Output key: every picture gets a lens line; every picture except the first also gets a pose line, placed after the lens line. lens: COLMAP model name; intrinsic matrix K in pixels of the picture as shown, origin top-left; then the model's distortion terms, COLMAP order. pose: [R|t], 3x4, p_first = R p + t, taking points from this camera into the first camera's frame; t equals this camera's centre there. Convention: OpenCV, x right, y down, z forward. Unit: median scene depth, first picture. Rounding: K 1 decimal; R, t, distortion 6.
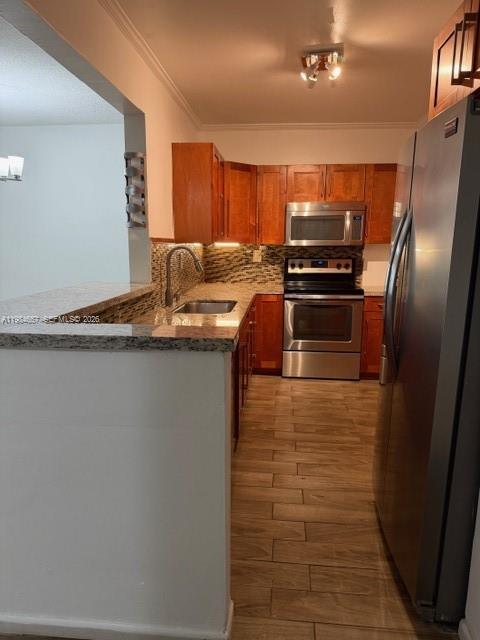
lens RADIAL K [[439.9, 0, 238.2], [0, 439.9, 321.0], [0, 0, 1]] dist [0.011861, -0.003572]
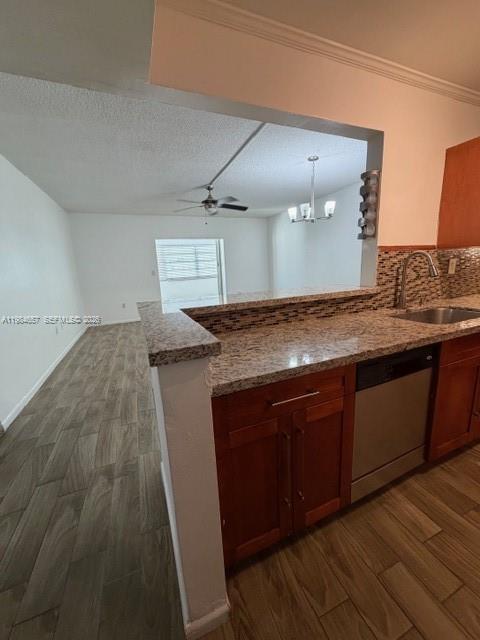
lens RADIAL K [[258.4, 0, 243.2], [0, 258.4, 316.7], [0, 0, 1]] dist [0.000604, 0.000764]
pose [[0.492097, 0.138141, -0.859510, 0.132617], [-0.103301, 0.989620, 0.099909, -0.024765], [0.864390, 0.039624, 0.501259, 0.224530]]
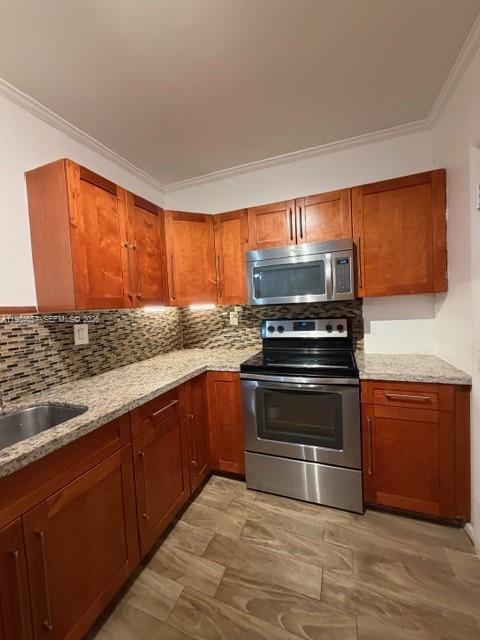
lens RADIAL K [[258.4, 0, 239.3], [0, 258.4, 312.2], [0, 0, 1]] dist [0.000604, 0.000764]
pose [[0.961676, -0.044673, -0.270524, 0.198896], [0.005763, 0.989713, -0.142949, -0.087817], [0.274127, 0.135912, 0.952041, 0.520633]]
